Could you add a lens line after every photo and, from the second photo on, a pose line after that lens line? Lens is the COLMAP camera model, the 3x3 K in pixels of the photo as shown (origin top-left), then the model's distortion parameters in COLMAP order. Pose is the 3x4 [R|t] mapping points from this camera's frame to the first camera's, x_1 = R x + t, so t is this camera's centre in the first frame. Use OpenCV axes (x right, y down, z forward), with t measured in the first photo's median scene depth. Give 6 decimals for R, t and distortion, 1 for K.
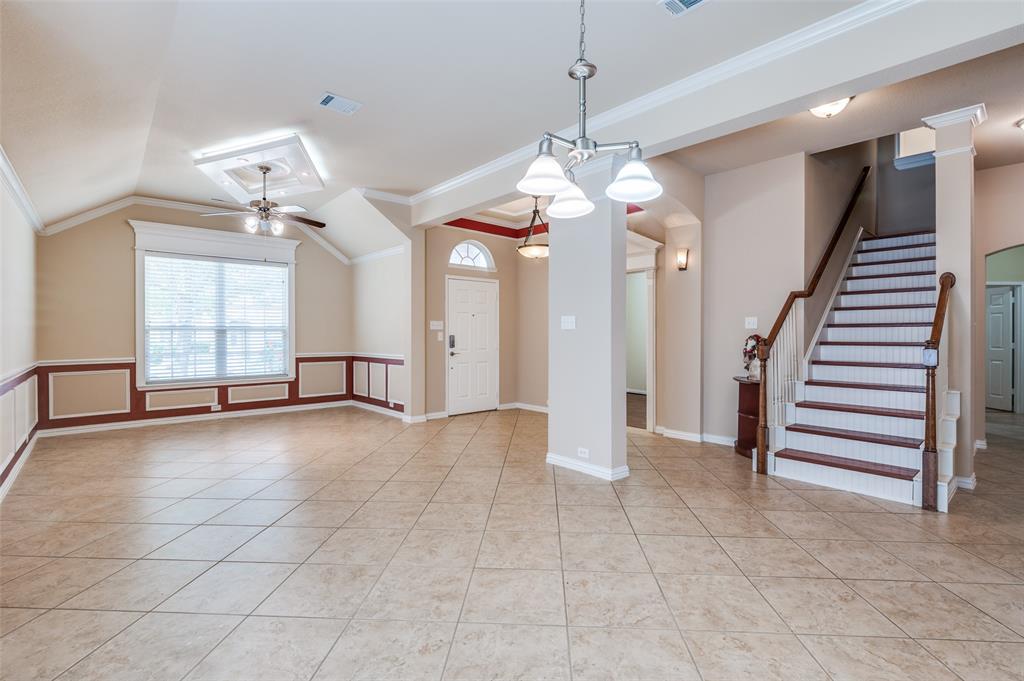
lens RADIAL K [[469.1, 0, 520.0], [0, 469.1, 340.6], [0, 0, 1]] dist [-0.003128, -0.000205]
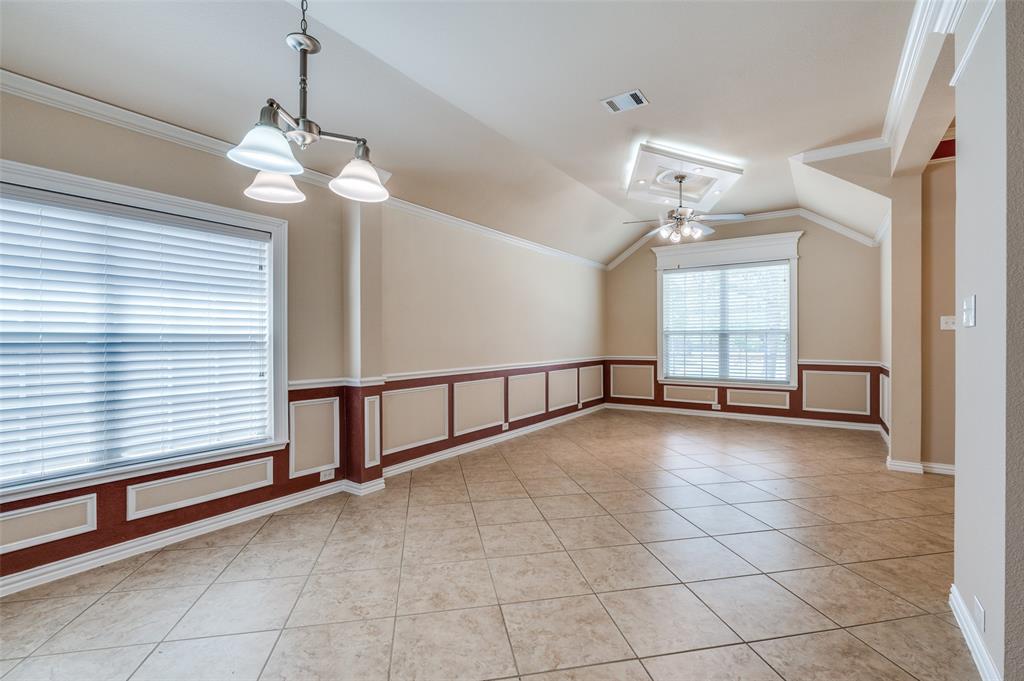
lens RADIAL K [[469.1, 0, 515.6], [0, 469.1, 339.8], [0, 0, 1]] dist [-0.003128, -0.000205]
pose [[0.238150, 0.002550, -0.971225, 0.296125], [-0.011492, 0.999934, -0.000192, -0.003937], [0.971160, 0.011207, 0.238164, 0.318658]]
